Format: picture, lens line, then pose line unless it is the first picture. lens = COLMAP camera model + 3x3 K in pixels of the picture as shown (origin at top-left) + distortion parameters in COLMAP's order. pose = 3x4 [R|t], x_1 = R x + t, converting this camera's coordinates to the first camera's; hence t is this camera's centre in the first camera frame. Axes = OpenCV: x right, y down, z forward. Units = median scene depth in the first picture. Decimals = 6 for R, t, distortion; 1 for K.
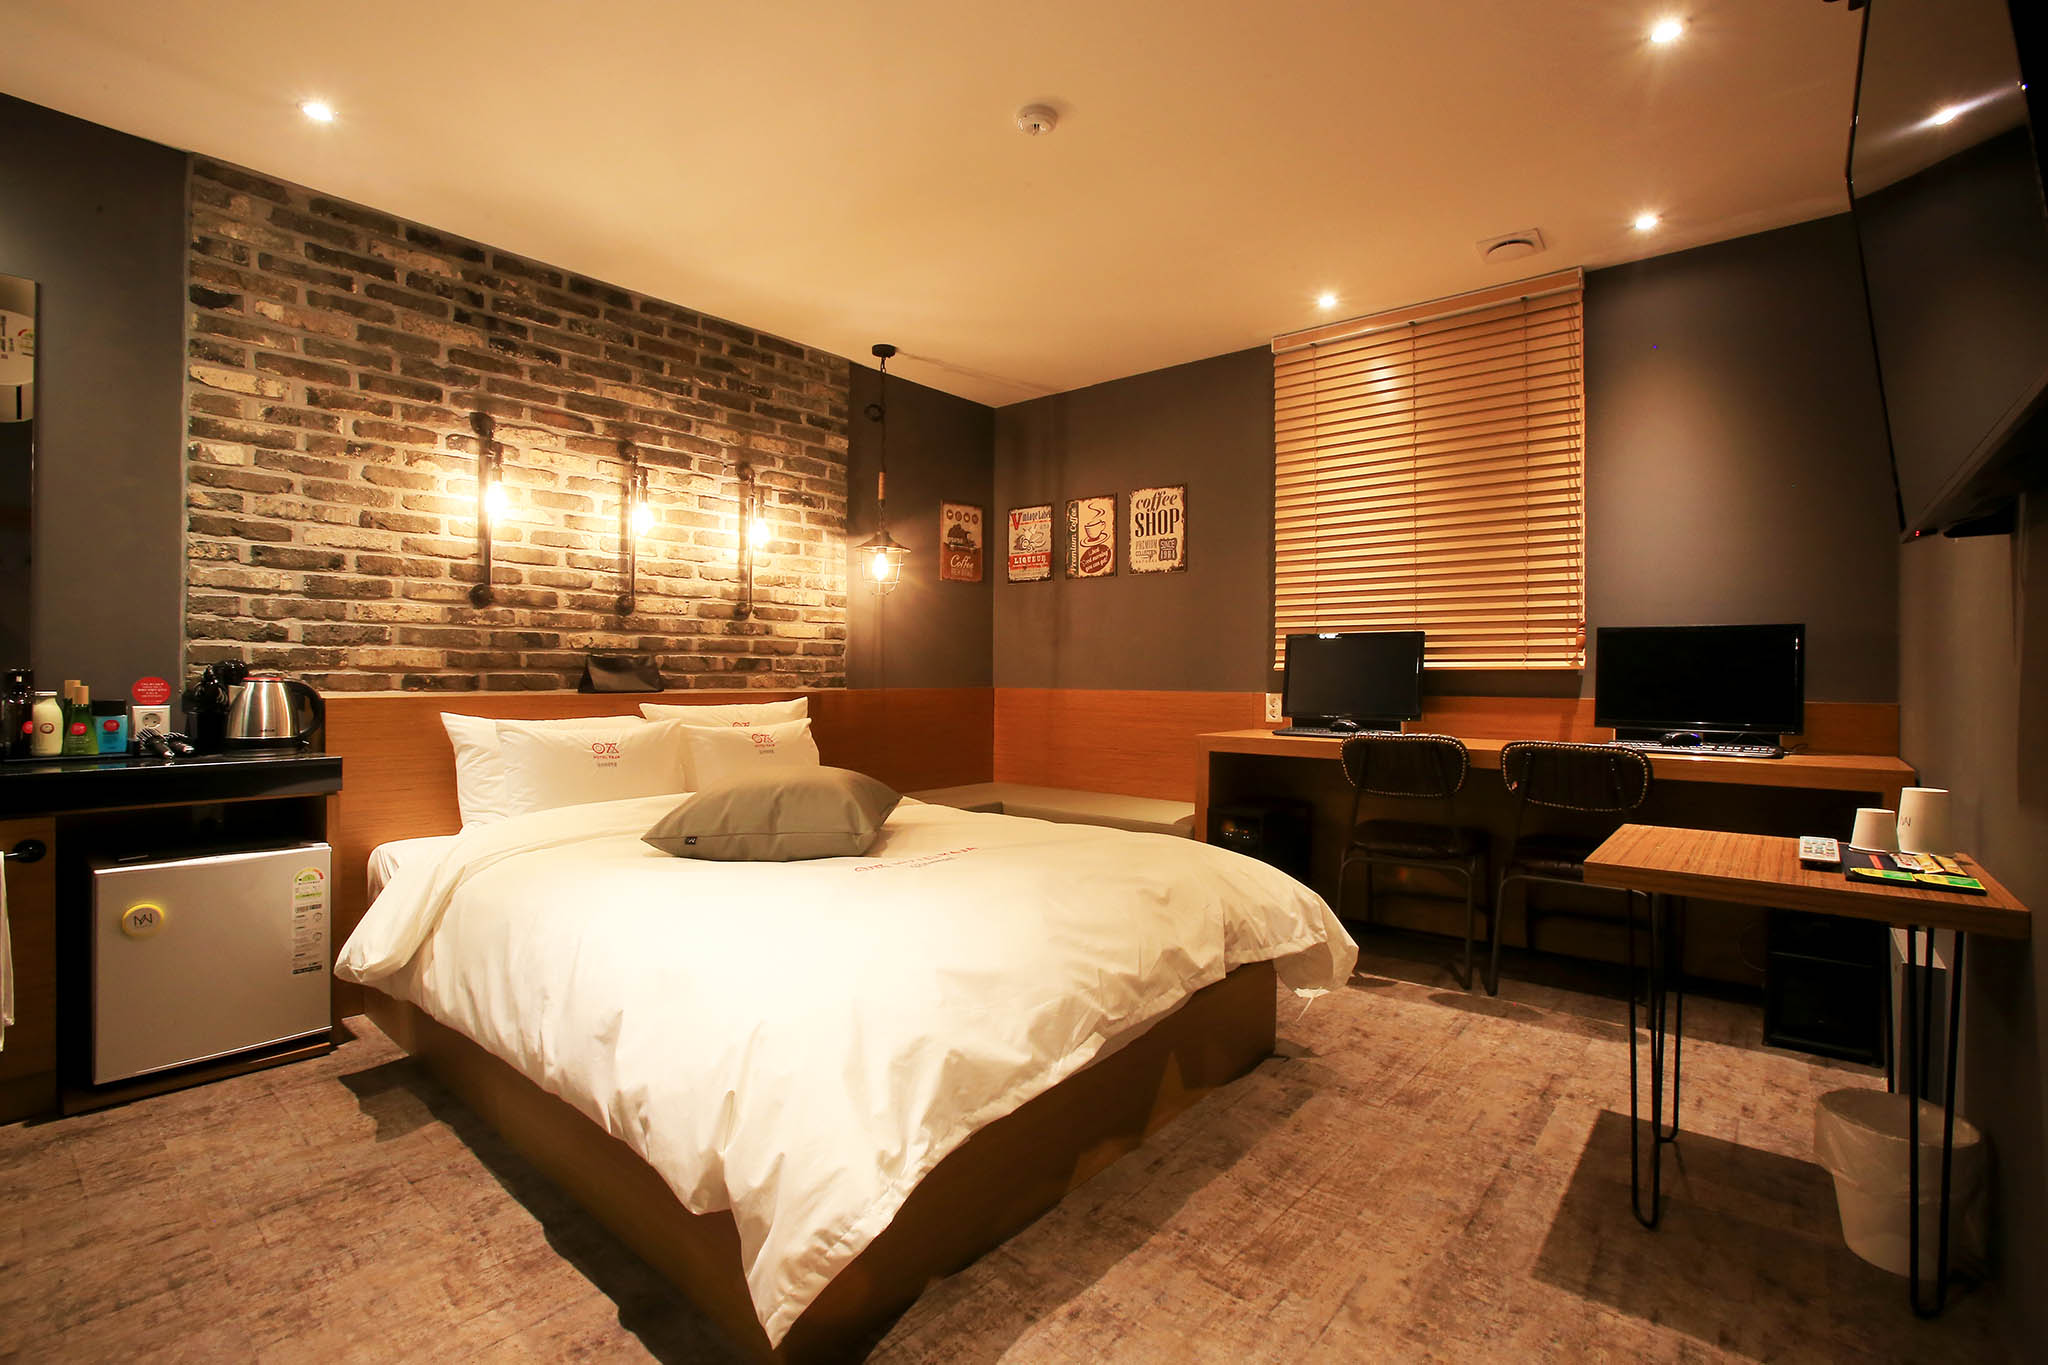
lens RADIAL K [[938.3, 0, 1017.1], [0, 938.3, 682.0], [0, 0, 1]] dist [-0.048065, 0.009960]
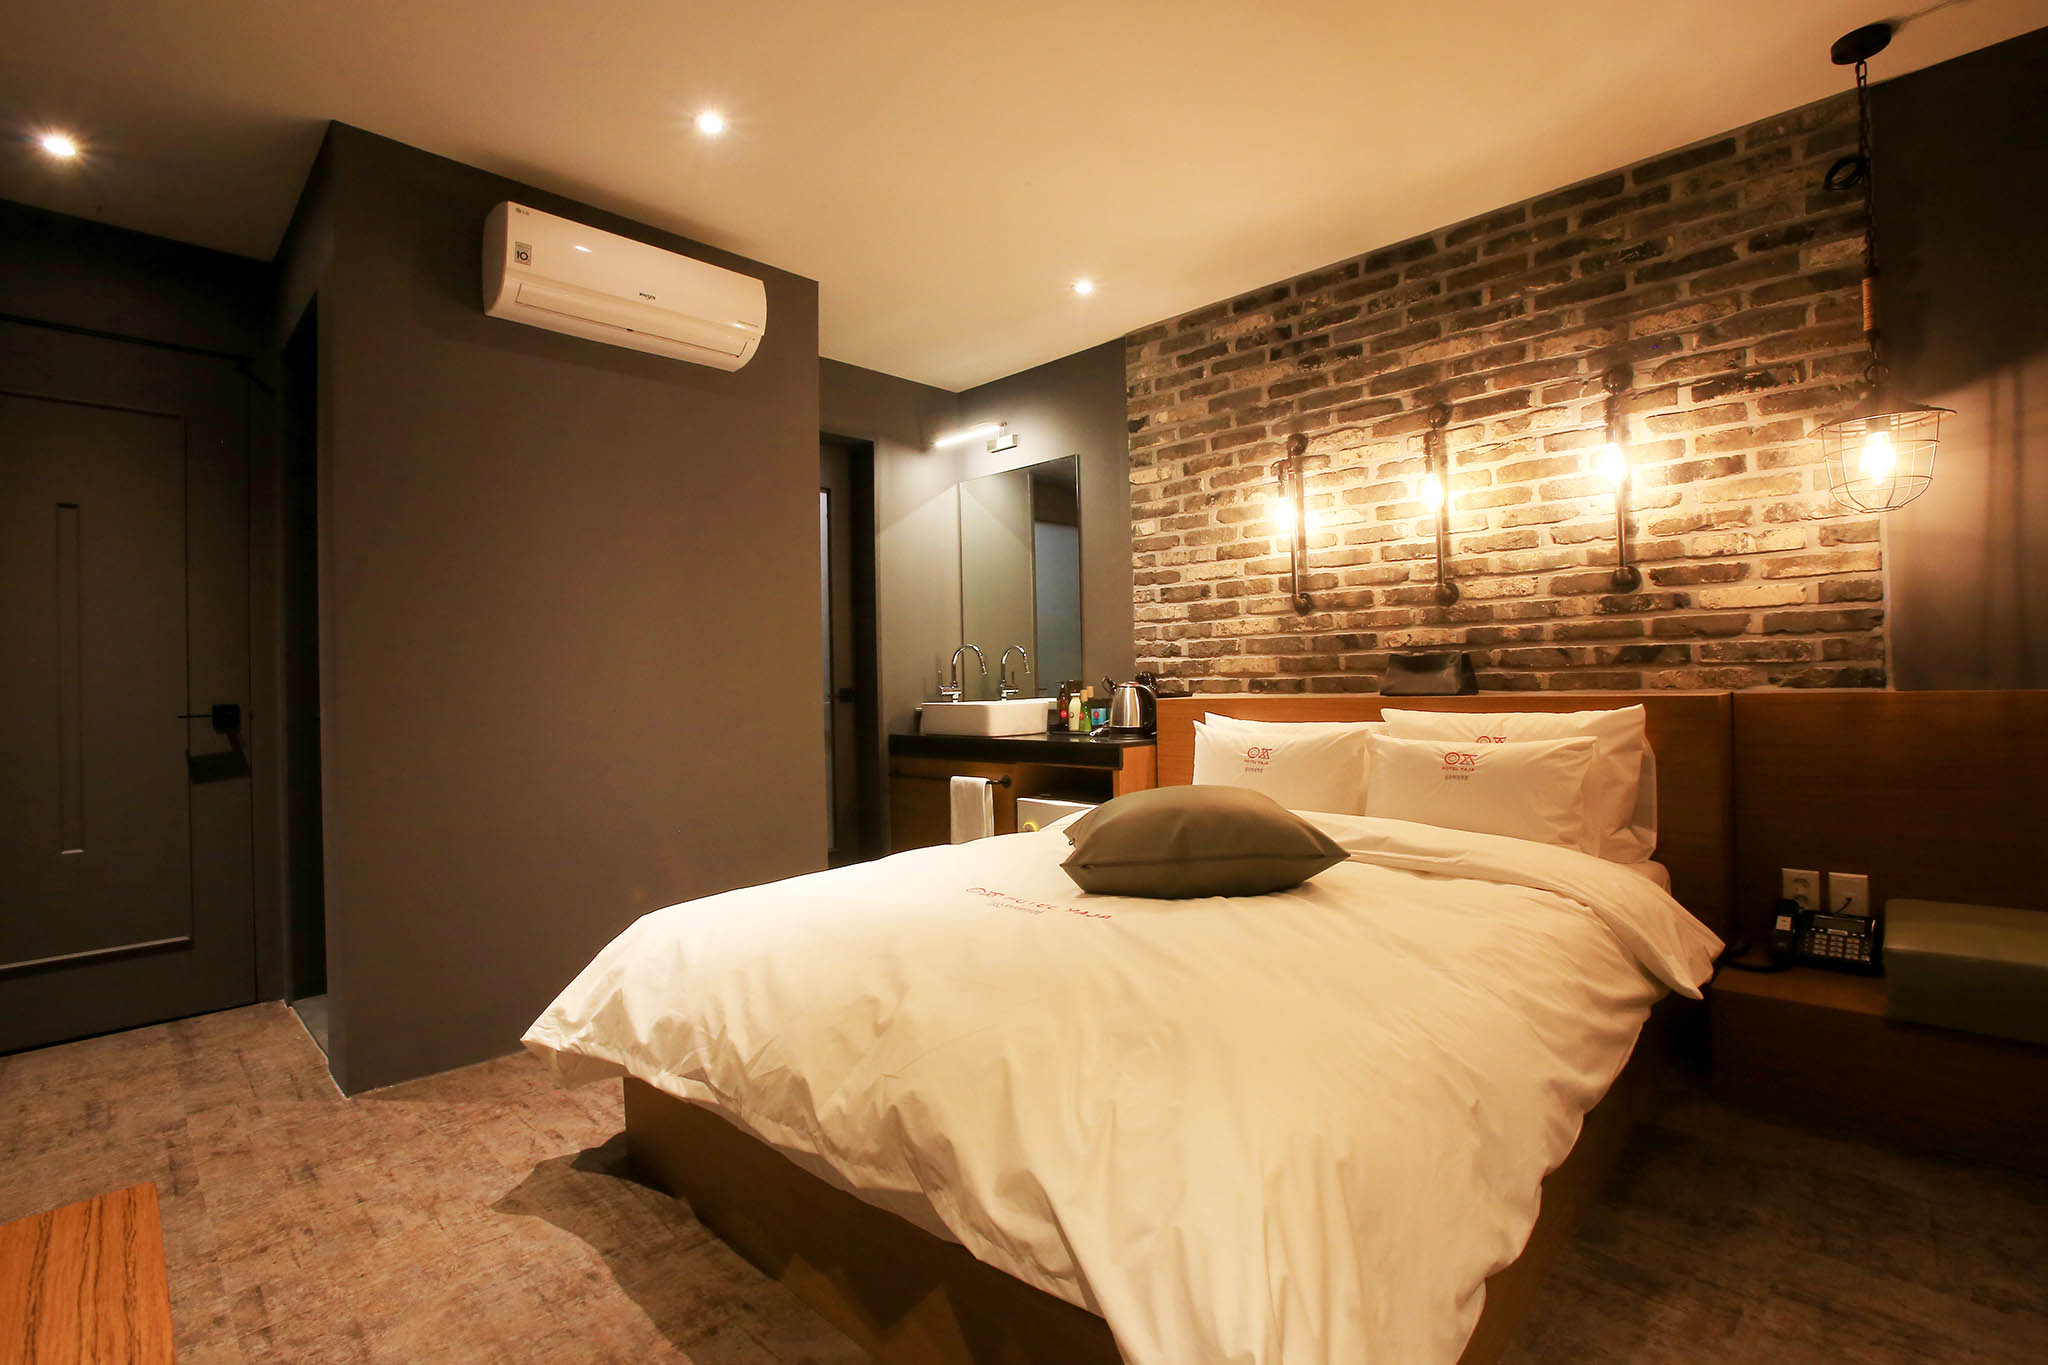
lens RADIAL K [[938.3, 0, 1008.8], [0, 938.3, 675.1], [0, 0, 1]] dist [-0.048065, 0.009960]
pose [[-0.069027, -0.011368, -0.997550, 0.500334], [0.012182, 0.999851, -0.012237, -0.001847], [0.997540, -0.012997, -0.068879, 0.707459]]
